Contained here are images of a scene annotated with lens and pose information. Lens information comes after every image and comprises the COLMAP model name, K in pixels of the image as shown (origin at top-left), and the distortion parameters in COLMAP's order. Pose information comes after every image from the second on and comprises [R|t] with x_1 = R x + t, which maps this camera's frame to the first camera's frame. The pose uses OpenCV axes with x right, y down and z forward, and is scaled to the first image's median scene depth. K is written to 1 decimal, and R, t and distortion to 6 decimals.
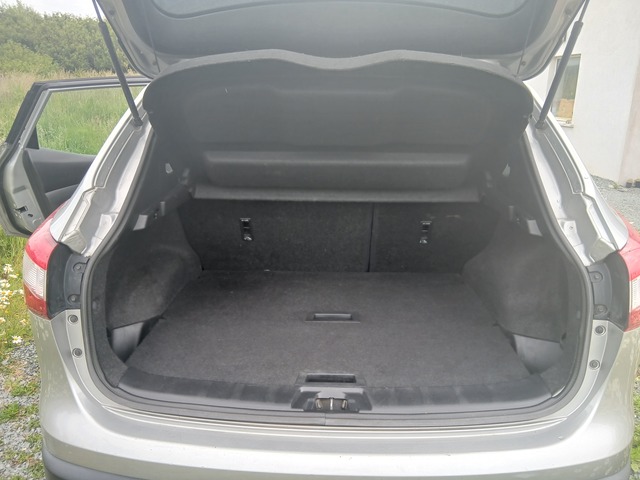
lens RADIAL K [[479.5, 0, 320.0], [0, 479.5, 240.0], [0, 0, 1]] dist [0.079737, -0.157215]
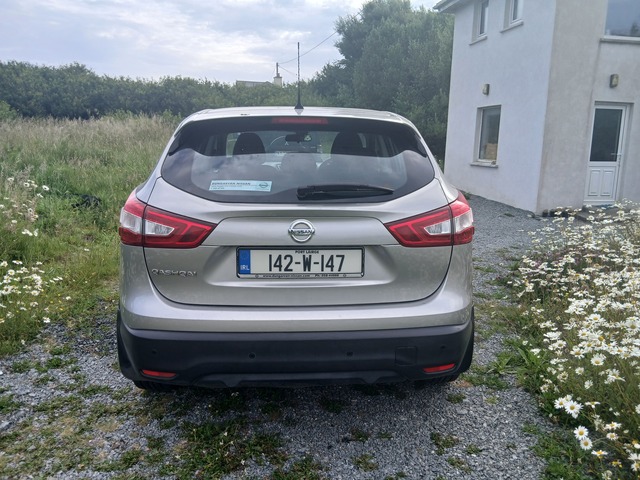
lens RADIAL K [[479.5, 0, 320.0], [0, 479.5, 240.0], [0, 0, 1]] dist [0.079737, -0.157215]
pose [[0.995538, -0.015874, 0.093020, -0.072497], [0.024404, 0.995525, -0.091293, 0.306760], [-0.091155, 0.093156, 0.991470, -0.790874]]
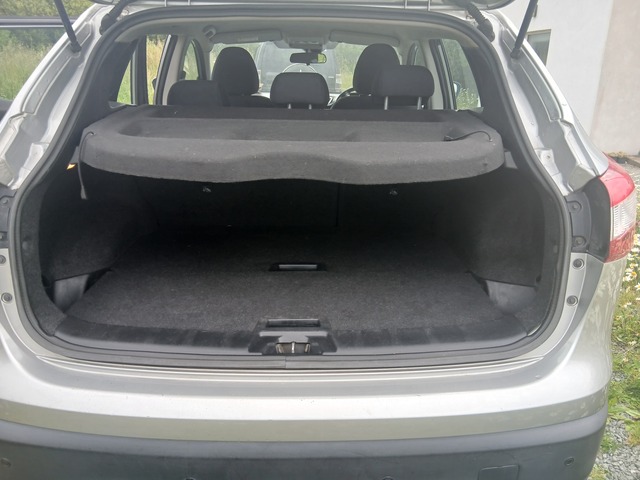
lens RADIAL K [[479.5, 0, 320.0], [0, 479.5, 240.0], [0, 0, 1]] dist [0.079737, -0.157215]
pose [[0.998363, -0.009994, 0.056322, 0.024445], [0.007920, 0.999286, 0.036929, 0.097456], [-0.056651, -0.036423, 0.997729, 0.086864]]
